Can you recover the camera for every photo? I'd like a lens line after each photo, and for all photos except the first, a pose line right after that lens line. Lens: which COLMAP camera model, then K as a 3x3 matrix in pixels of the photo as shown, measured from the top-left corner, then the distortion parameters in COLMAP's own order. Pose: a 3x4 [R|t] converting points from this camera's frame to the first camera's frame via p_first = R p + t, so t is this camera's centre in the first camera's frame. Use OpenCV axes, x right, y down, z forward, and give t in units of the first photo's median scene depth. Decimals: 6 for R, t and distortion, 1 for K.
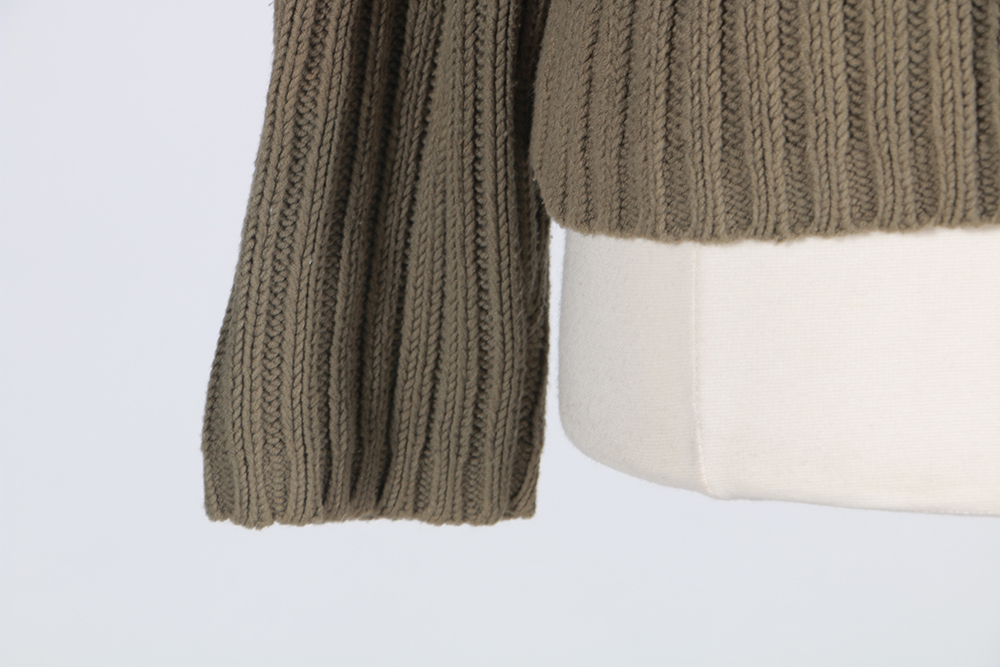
lens RADIAL K [[5228.8, 0, 501.0], [0, 5228.8, 333.9], [0, 0, 1]] dist [0.951370, 0.000000]
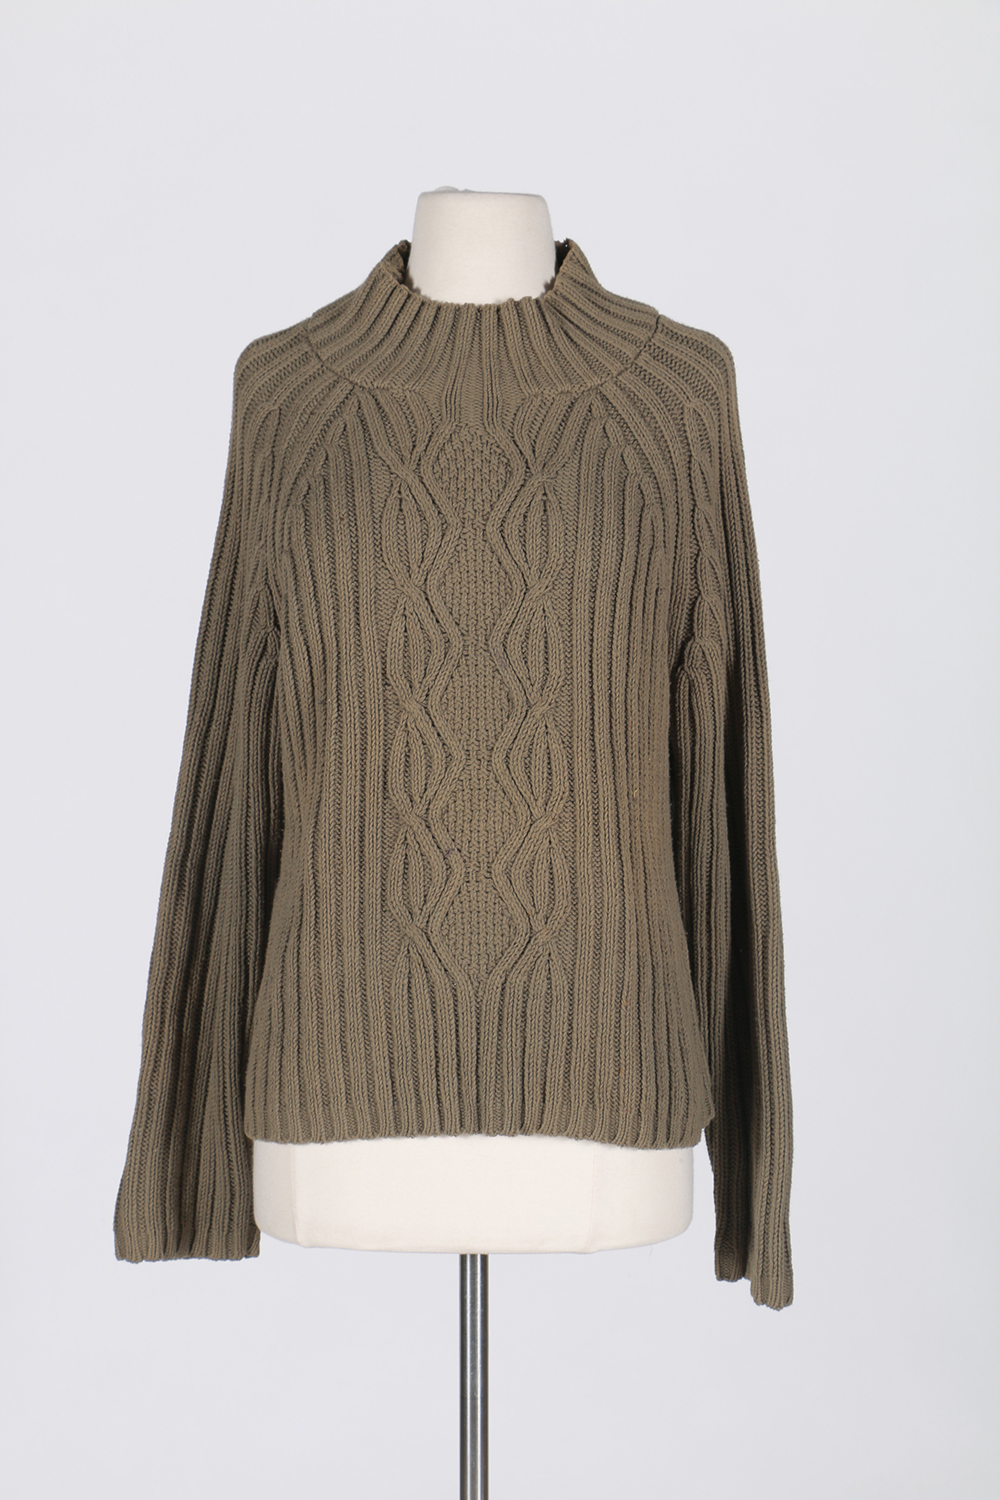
lens RADIAL K [[3489.5, 0, 497.8], [0, 3489.5, 748.7], [0, 0, 1]] dist [0.301570, 0.000000]
pose [[0.999673, -0.013430, -0.021746, 0.157820], [0.010937, 0.993765, -0.110962, -0.016336], [0.023101, 0.110688, 0.993587, -0.624726]]
